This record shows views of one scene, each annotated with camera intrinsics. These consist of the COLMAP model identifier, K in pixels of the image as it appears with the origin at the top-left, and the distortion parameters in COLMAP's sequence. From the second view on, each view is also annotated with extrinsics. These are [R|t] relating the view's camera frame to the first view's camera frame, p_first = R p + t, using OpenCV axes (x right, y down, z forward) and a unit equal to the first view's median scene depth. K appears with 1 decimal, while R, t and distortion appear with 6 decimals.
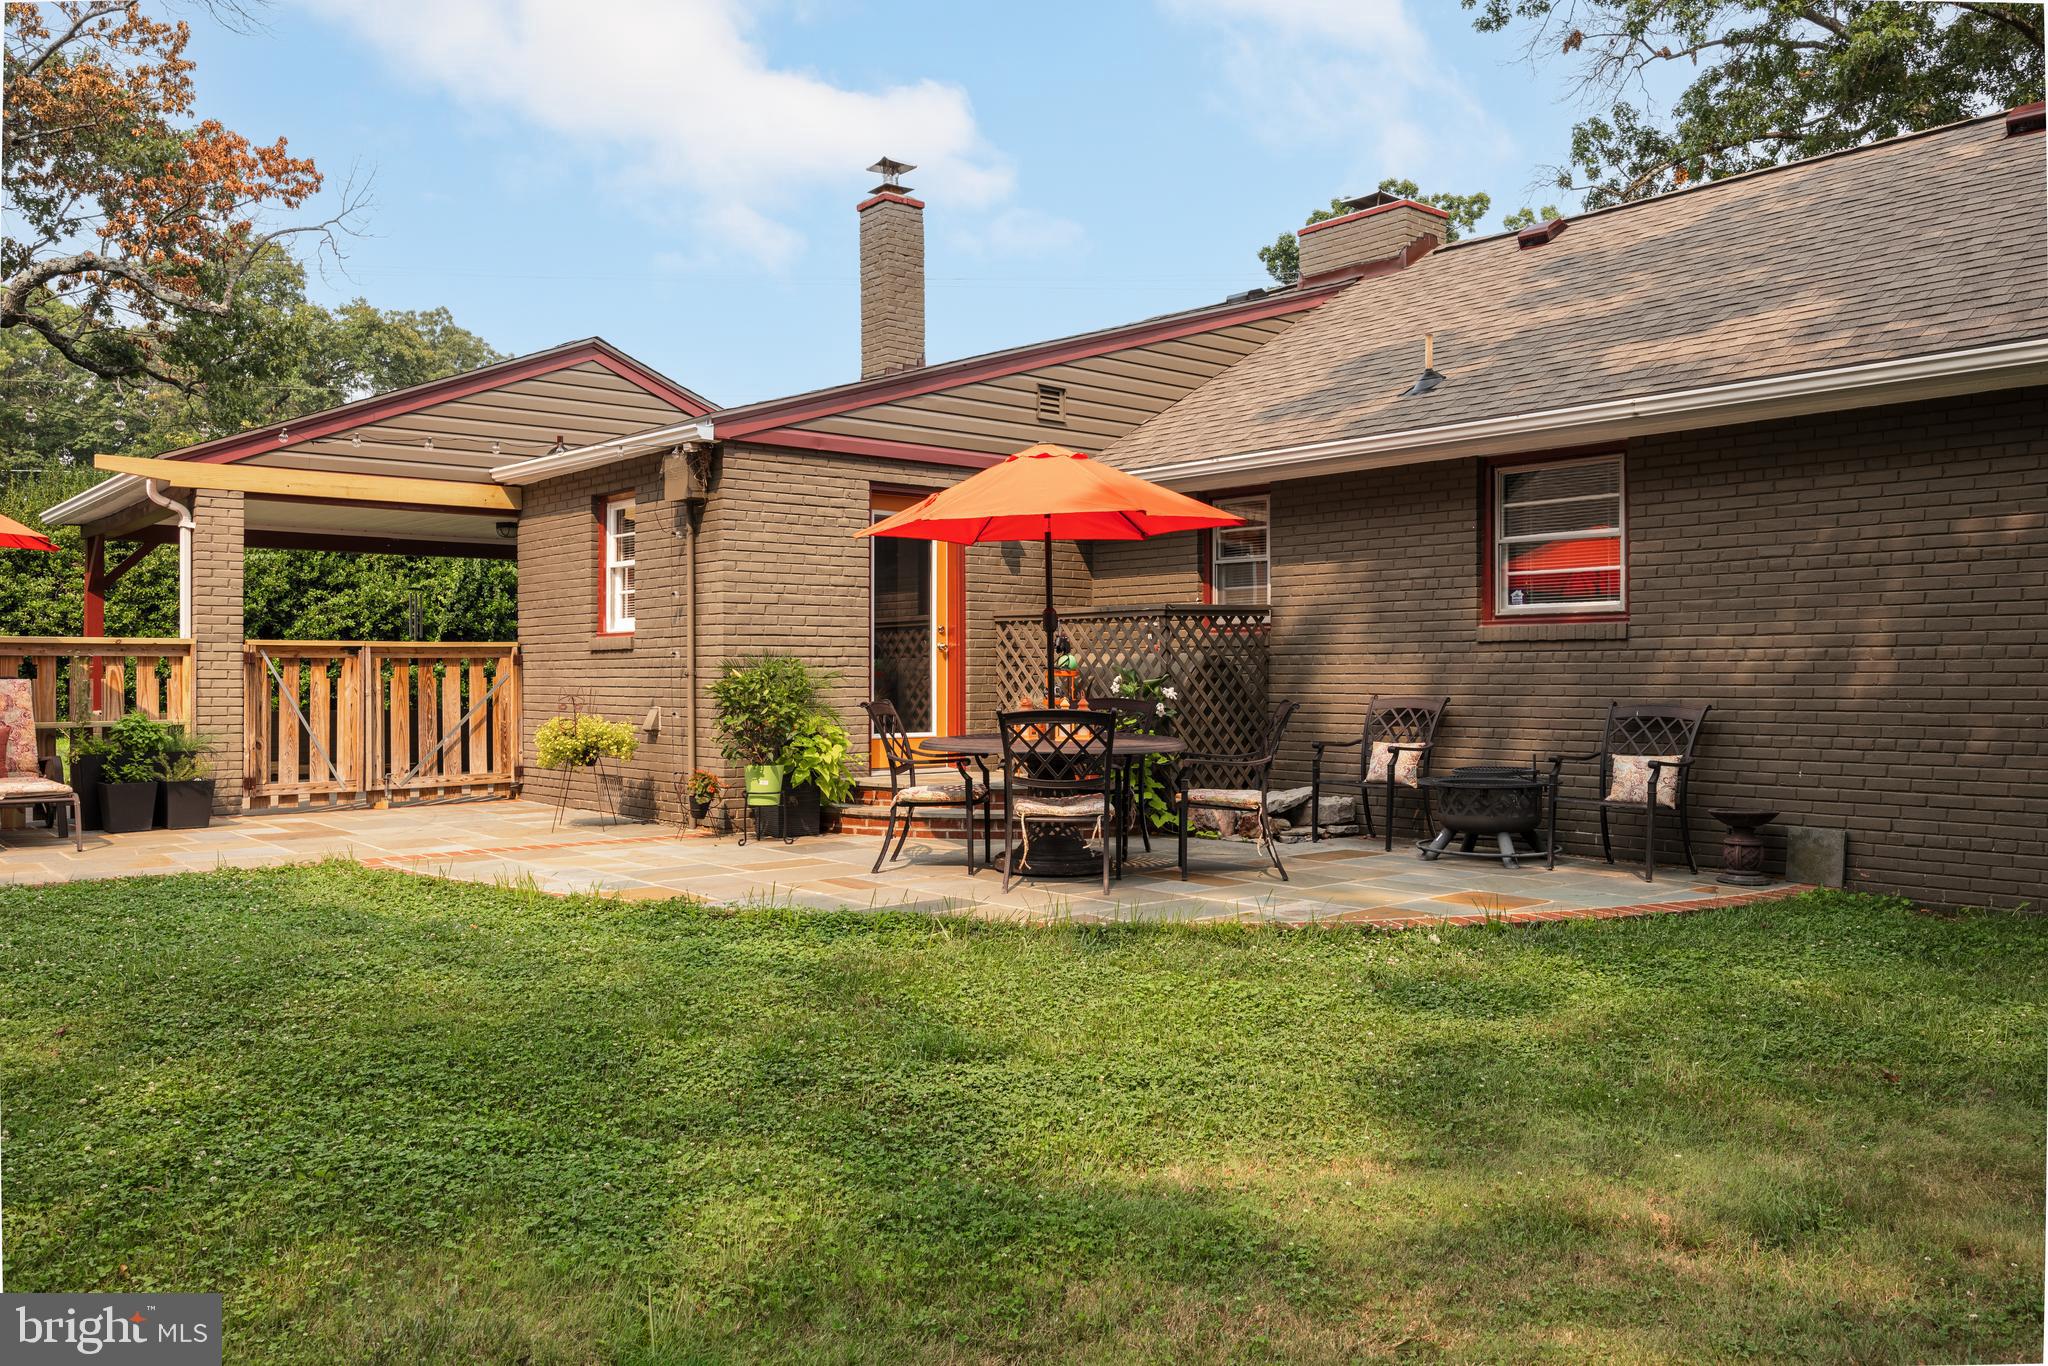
lens RADIAL K [[1544.4, 0, 1024.0], [0, 1544.4, 683.0], [0, 0, 1]] dist [-0.007618, -0.003755]
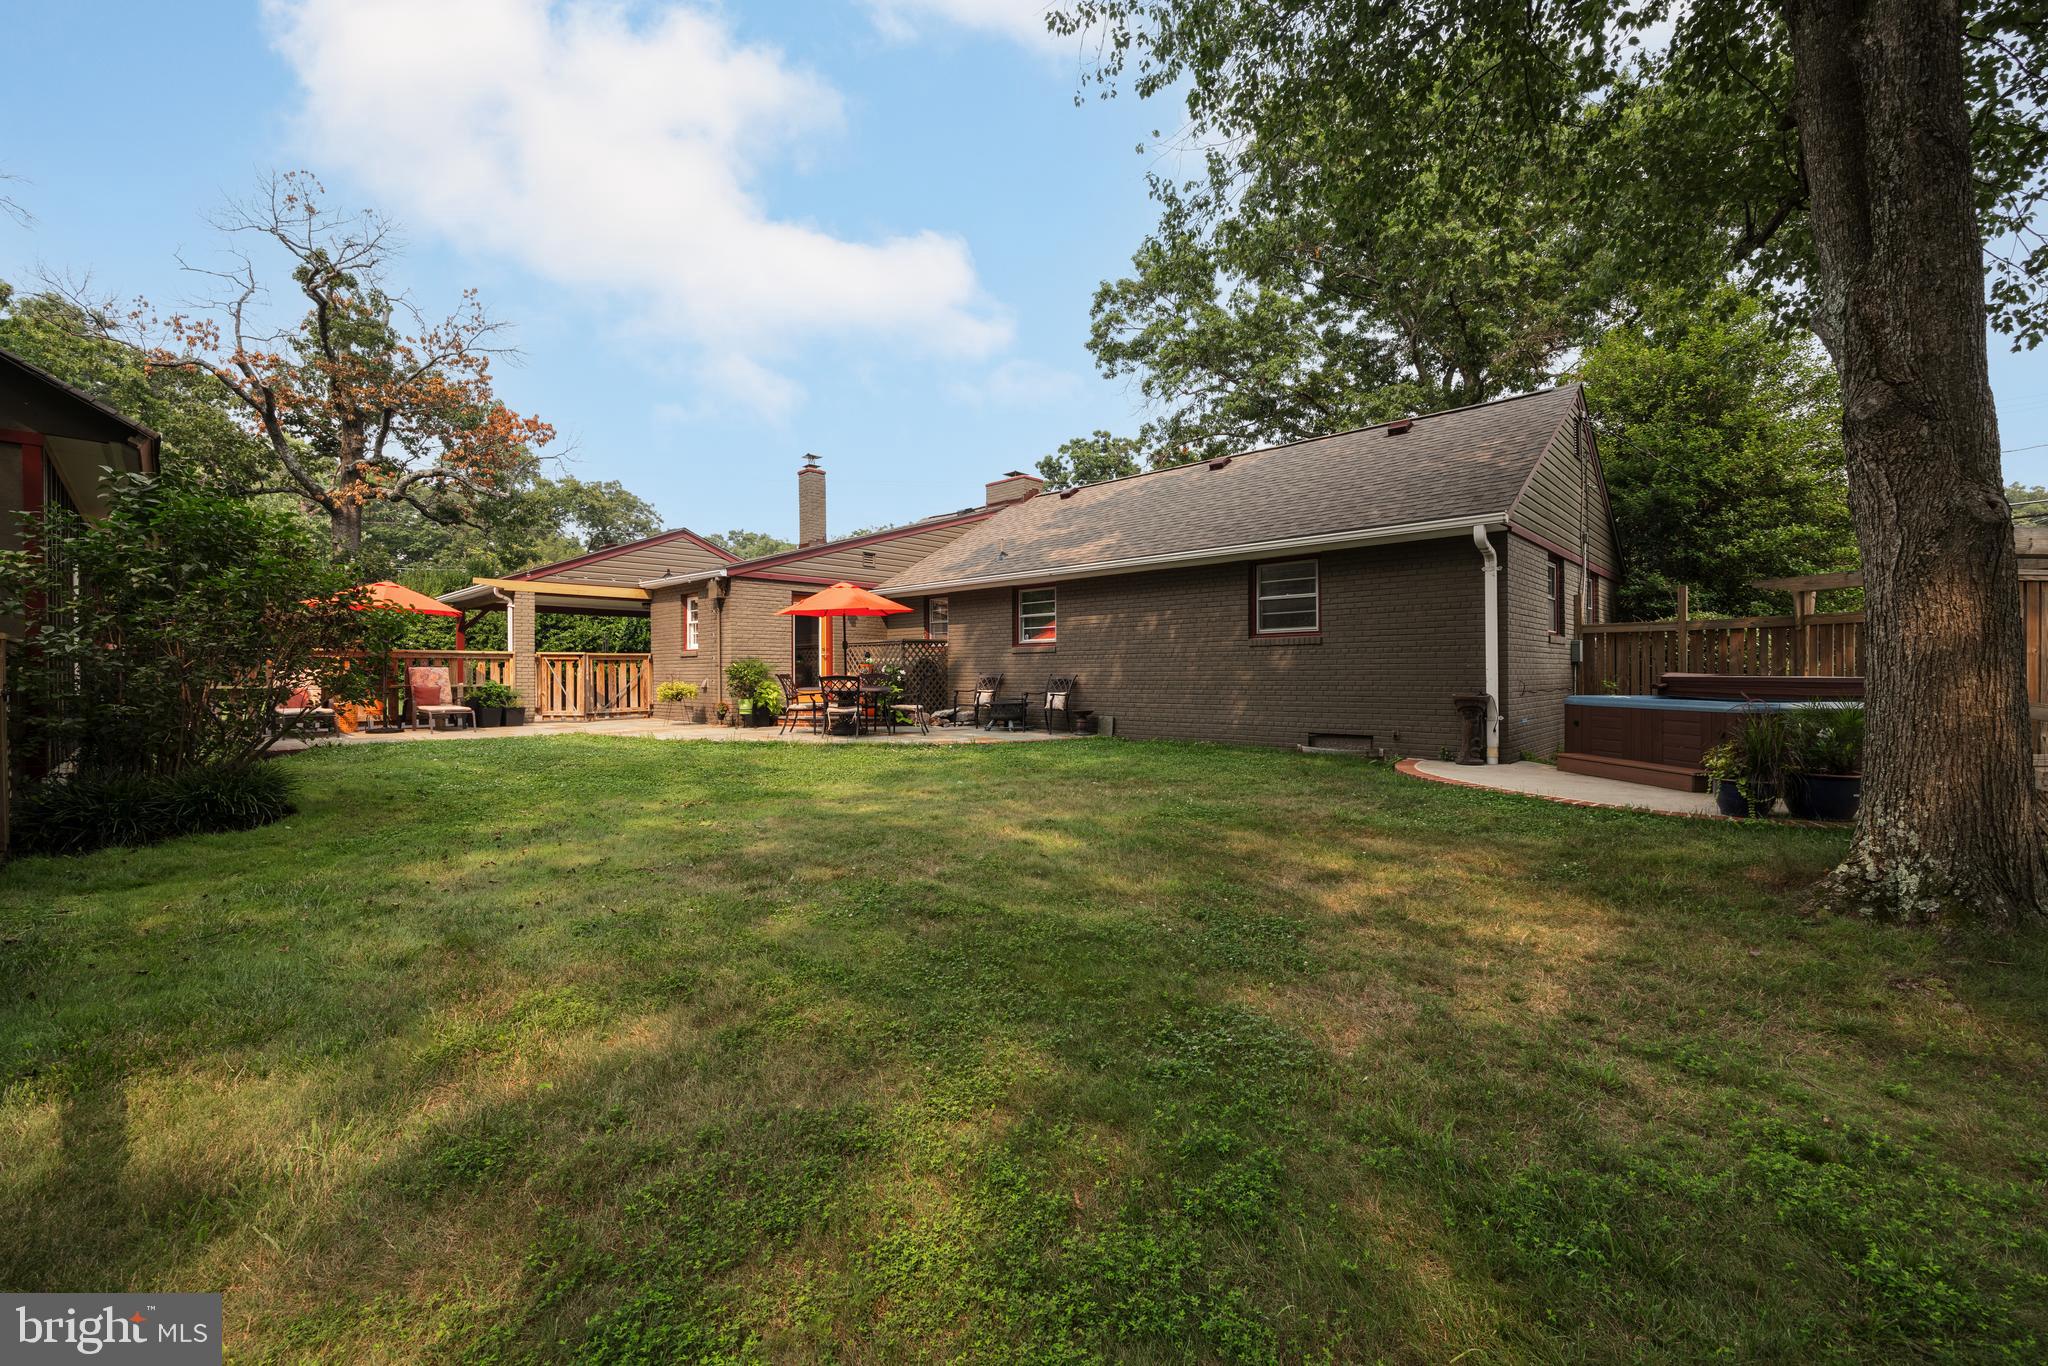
lens RADIAL K [[838.6, 0, 1029.4], [0, 838.6, 680.2], [0, 0, 1]] dist [0.000207, -0.000241]
pose [[0.995171, -0.002197, 0.098132, 0.148939], [0.002008, 0.999996, 0.002026, 0.015568], [-0.098136, -0.001819, 0.995171, -0.409919]]
